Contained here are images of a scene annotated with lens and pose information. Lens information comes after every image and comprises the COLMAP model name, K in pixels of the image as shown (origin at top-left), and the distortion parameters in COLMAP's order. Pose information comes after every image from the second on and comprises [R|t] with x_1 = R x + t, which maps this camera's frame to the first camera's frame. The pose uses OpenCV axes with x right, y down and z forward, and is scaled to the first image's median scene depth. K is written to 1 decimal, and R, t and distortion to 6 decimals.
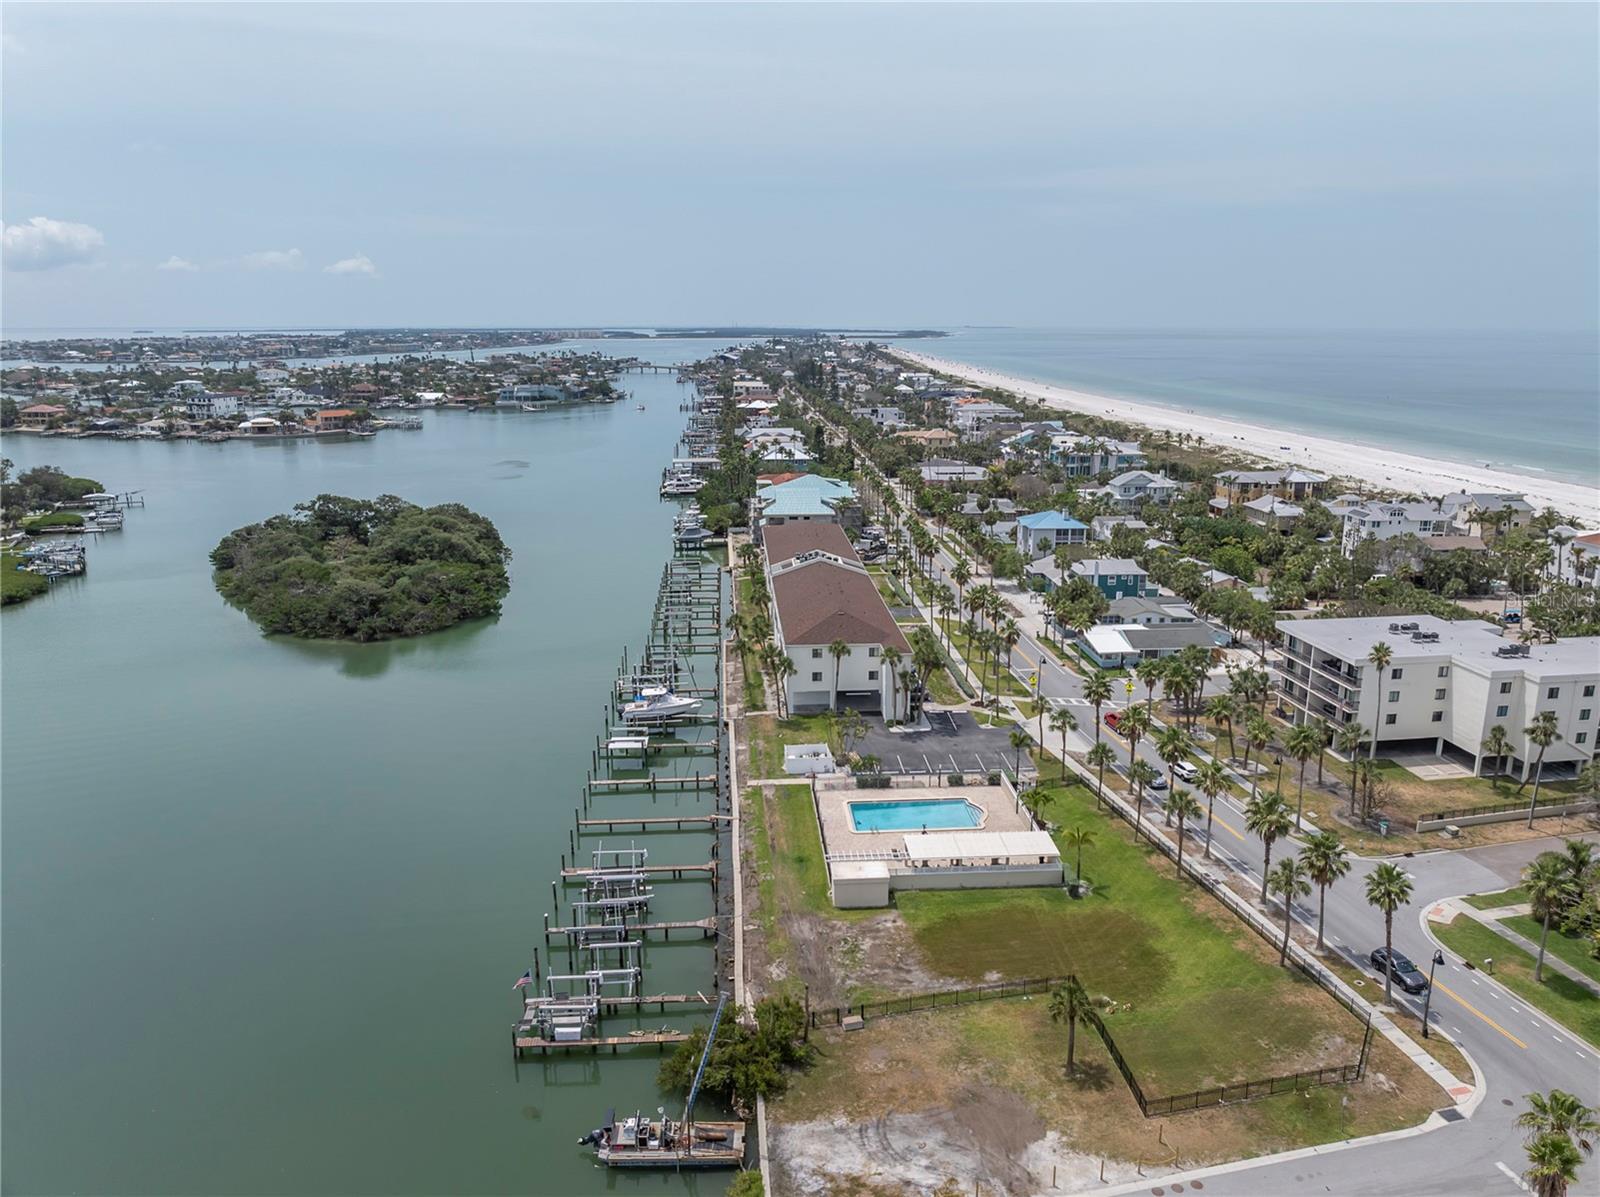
lens RADIAL K [[1119.4, 0, 803.5], [0, 1119.4, 589.8], [0, 0, 1]] dist [-0.025833, 0.006315]
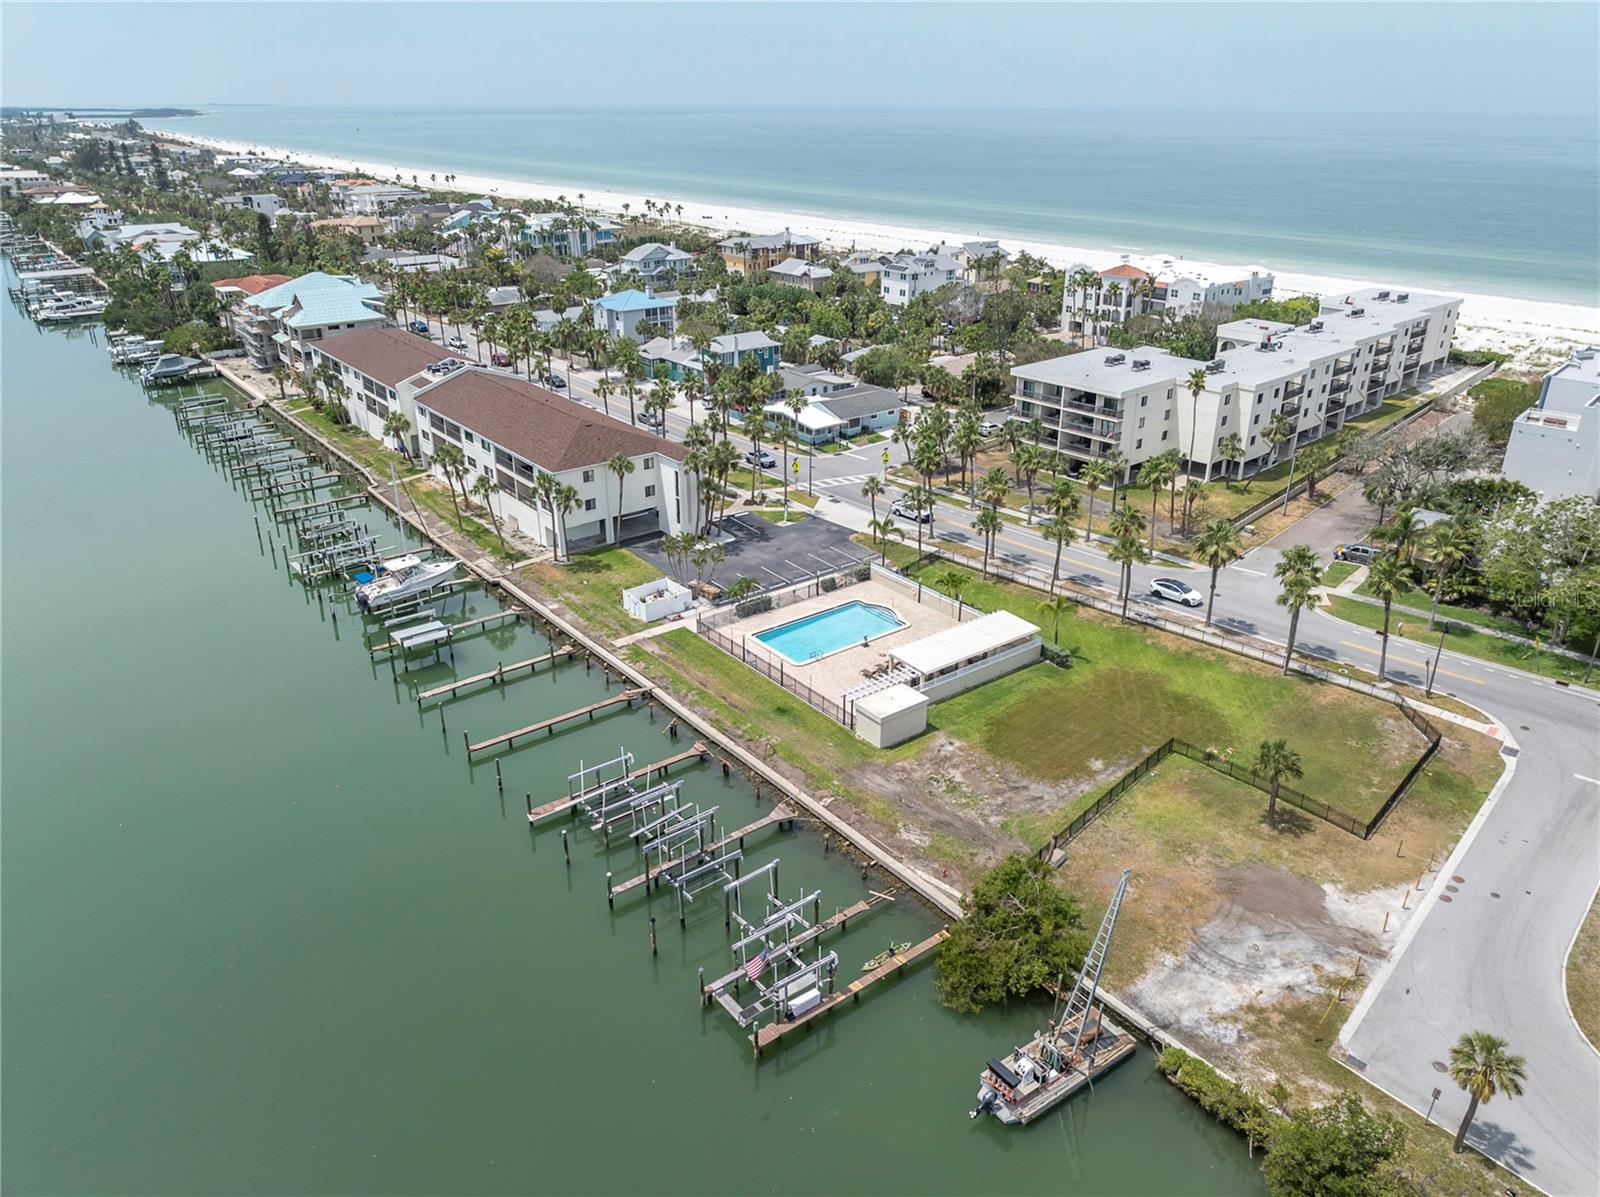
lens RADIAL K [[1119.4, 0, 803.5], [0, 1119.4, 589.8], [0, 0, 1]] dist [-0.025833, 0.006315]
pose [[0.826057, -0.221440, 0.518260, -0.345350], [0.124878, 0.968635, 0.214830, -0.021674], [-0.549577, -0.112743, 0.827801, 0.259999]]
